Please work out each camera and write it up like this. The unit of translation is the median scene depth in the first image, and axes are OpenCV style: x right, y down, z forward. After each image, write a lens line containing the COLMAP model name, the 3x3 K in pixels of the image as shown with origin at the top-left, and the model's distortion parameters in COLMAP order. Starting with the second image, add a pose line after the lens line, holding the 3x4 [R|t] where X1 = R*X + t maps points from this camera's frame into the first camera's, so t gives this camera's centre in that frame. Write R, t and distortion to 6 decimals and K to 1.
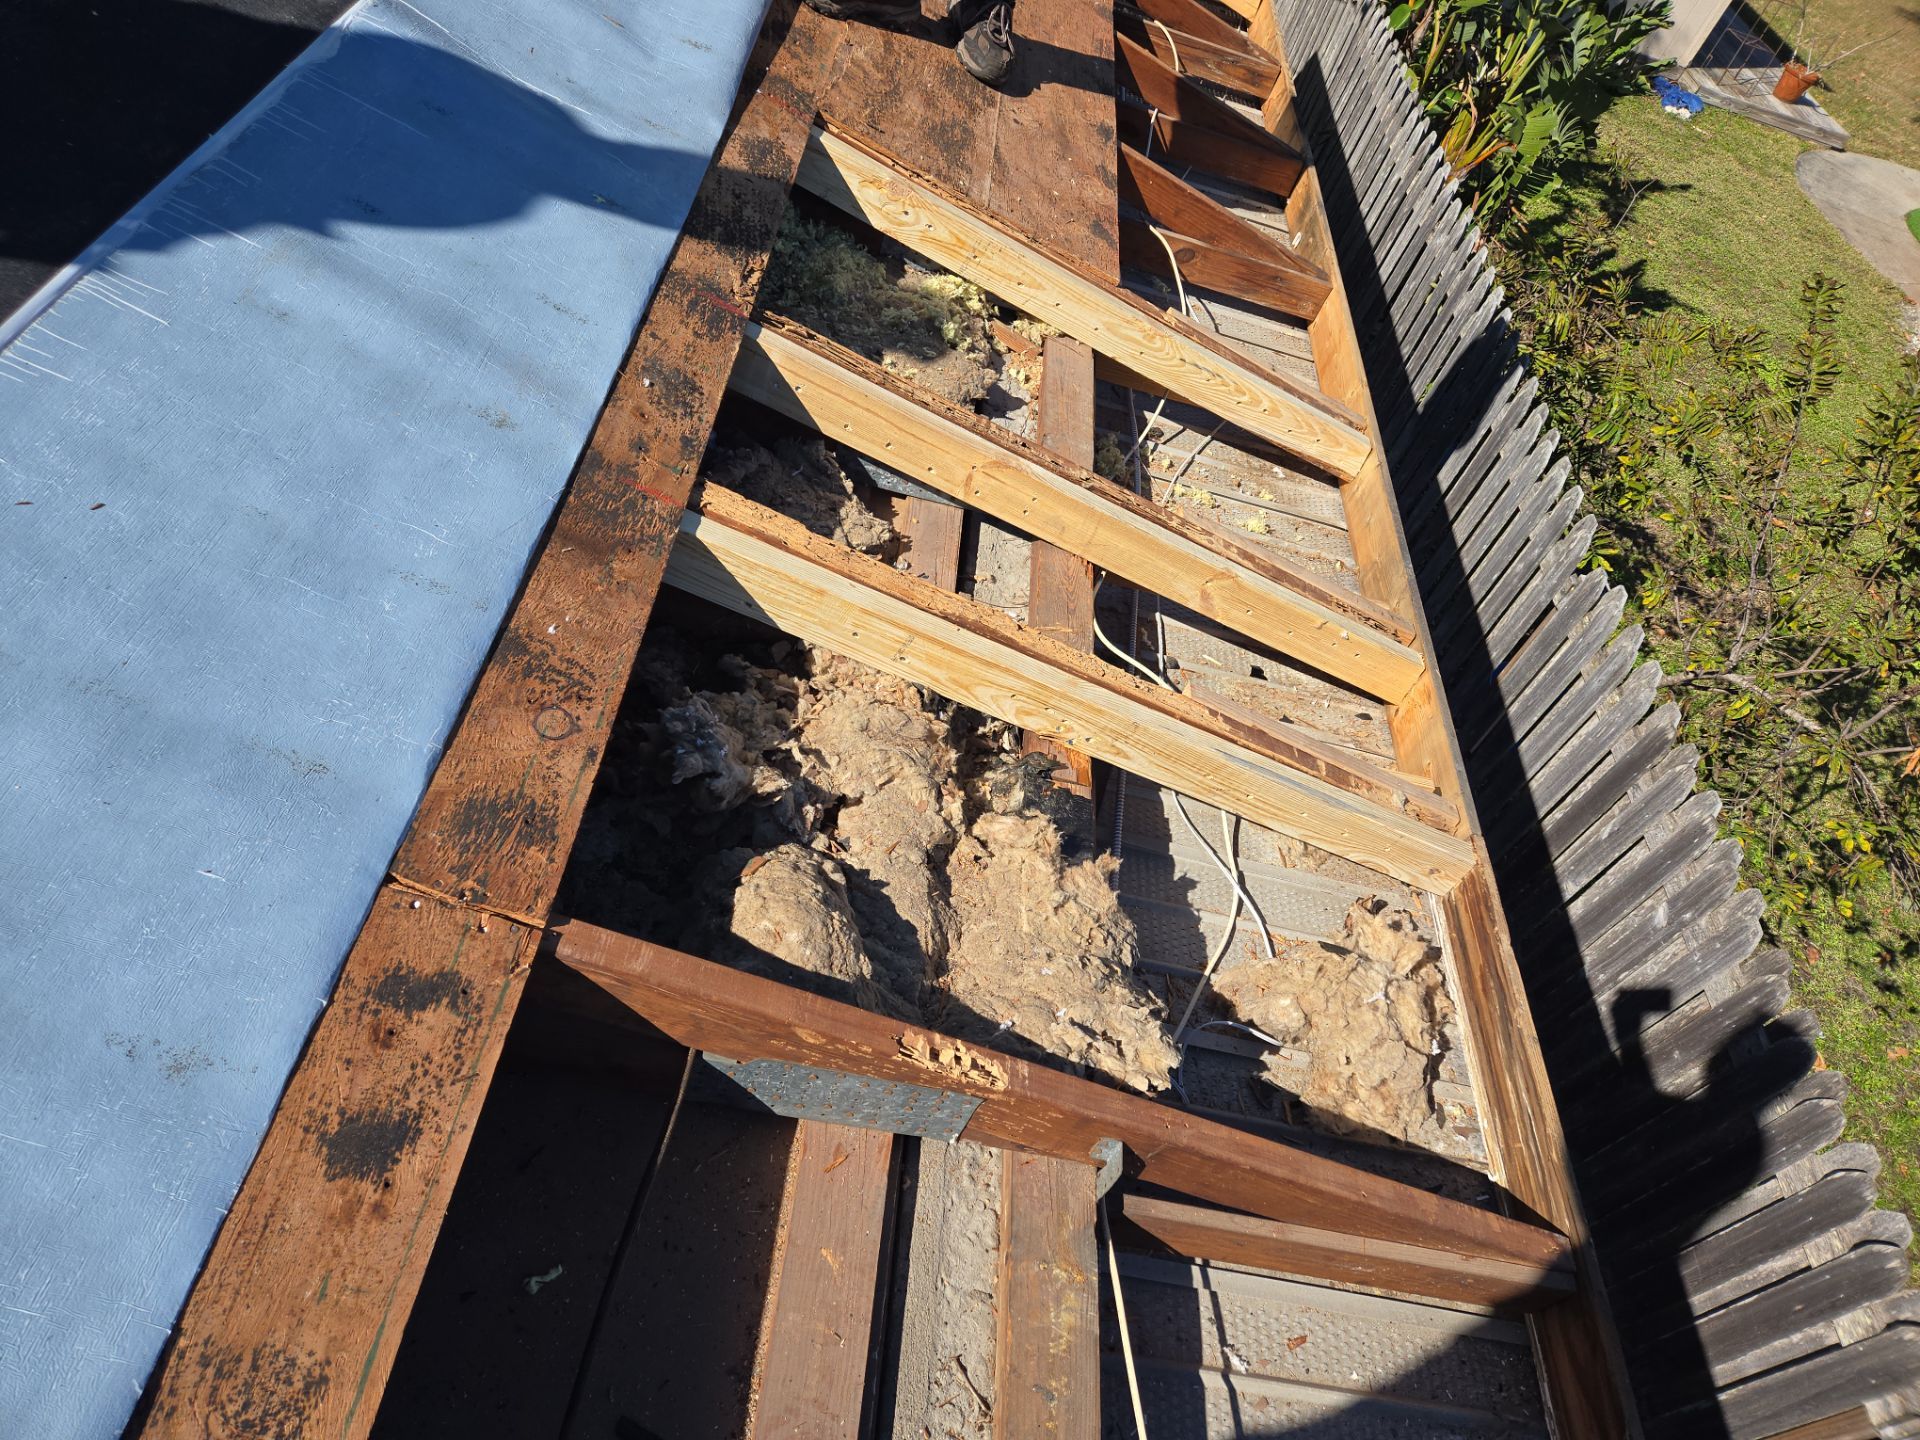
lens RADIAL K [[1265.3, 0, 955.7], [0, 1265.3, 715.2], [0, 0, 1]] dist [0.039267, -0.037078]
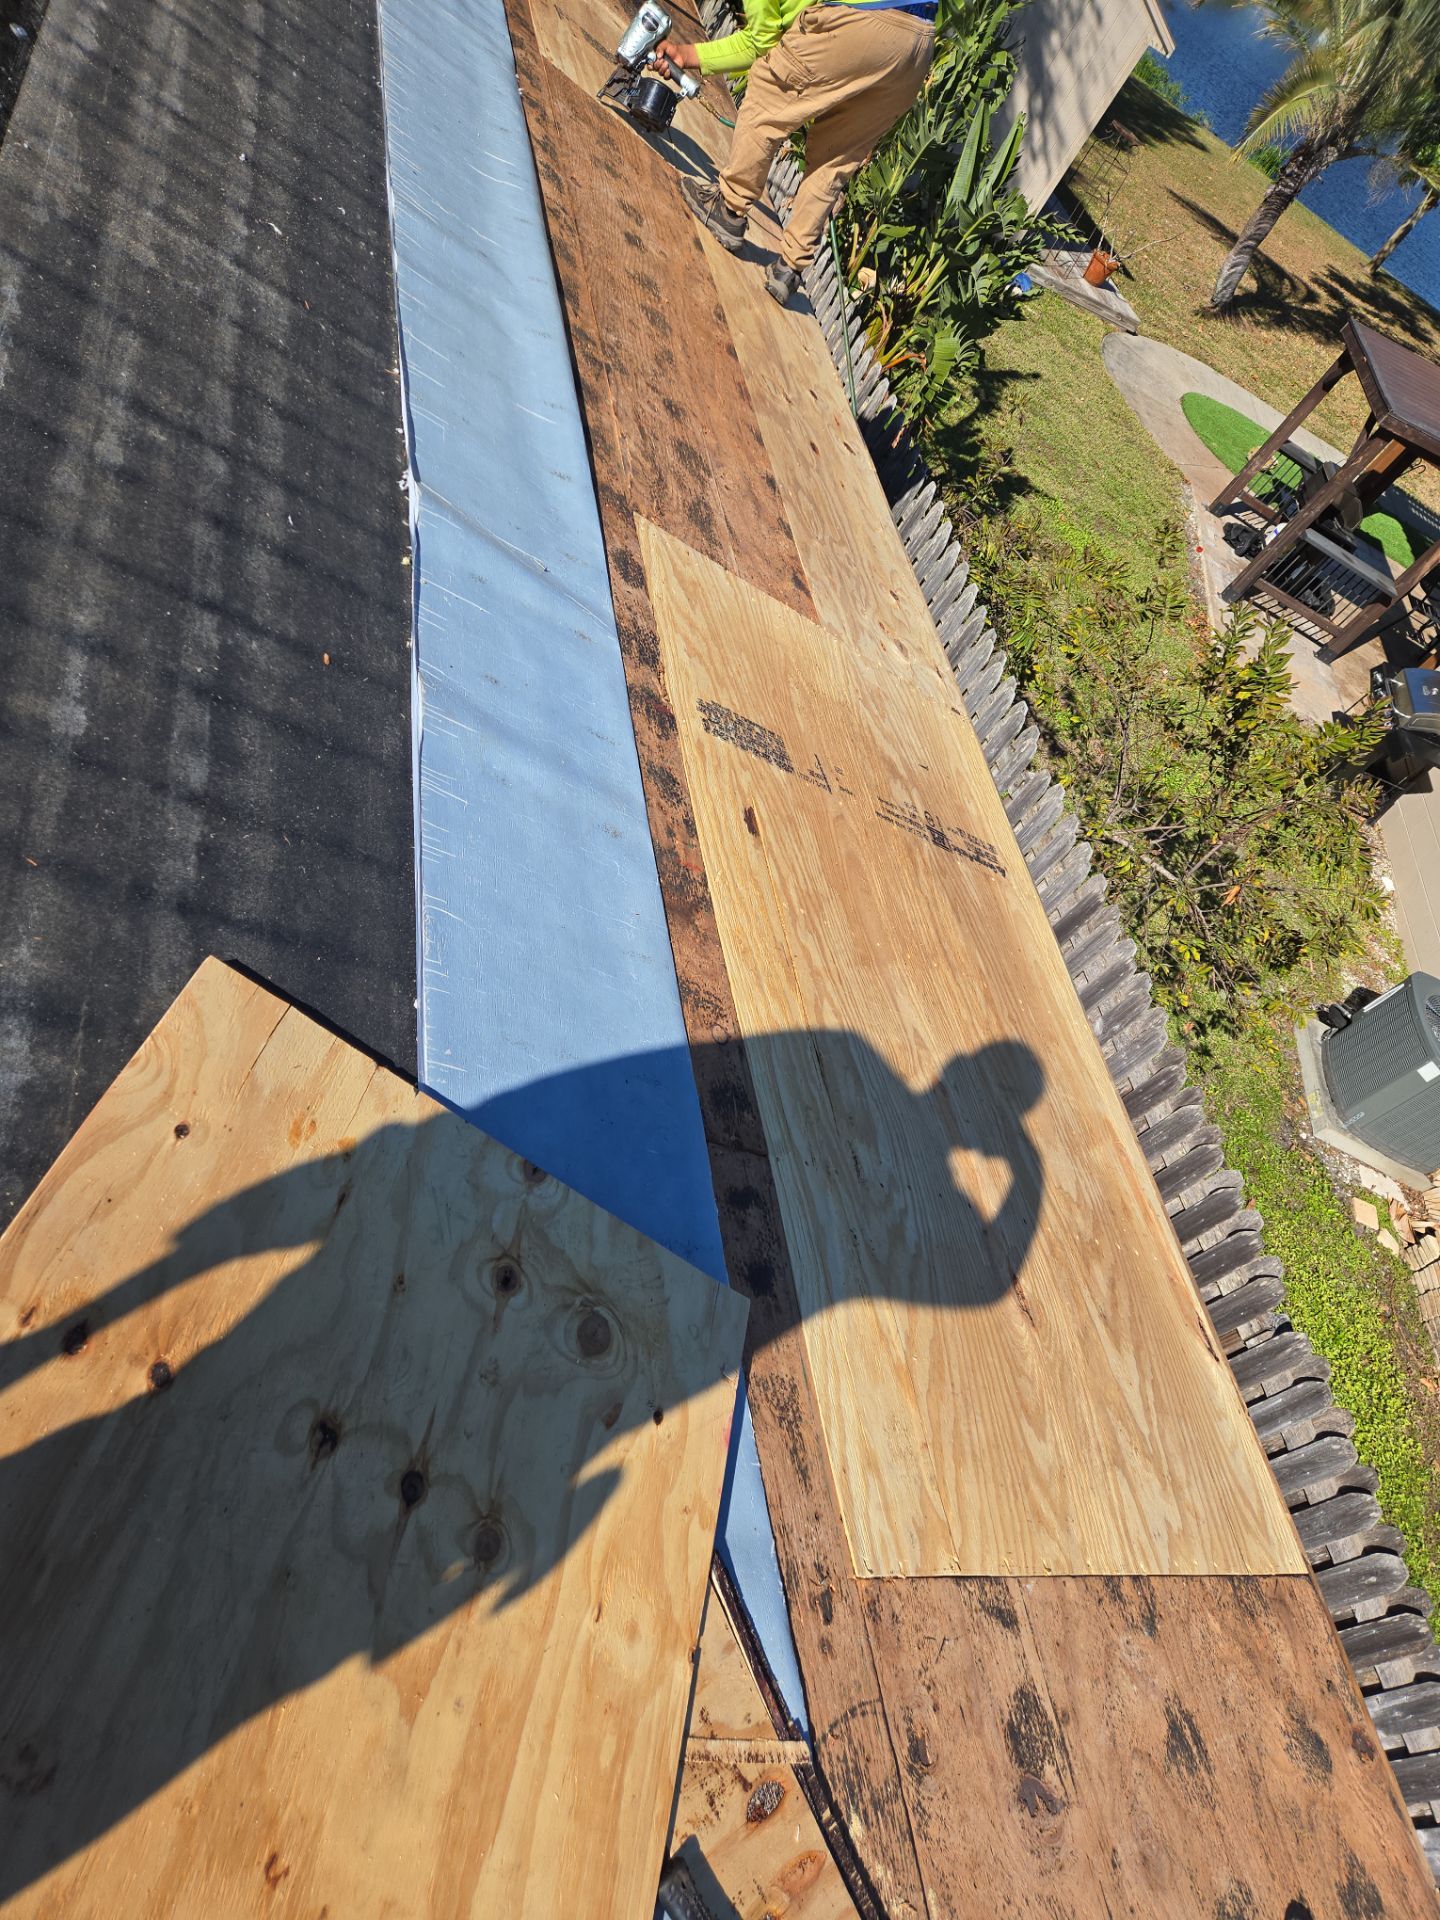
lens RADIAL K [[1265.3, 0, 676.5], [0, 1265.3, 945.1], [0, 0, 1]] dist [0.039267, -0.037078]
pose [[0.956673, -0.058315, 0.285263, -0.220890], [0.026294, 0.993038, 0.114823, -0.080881], [-0.289973, -0.102347, 0.951546, -0.155996]]
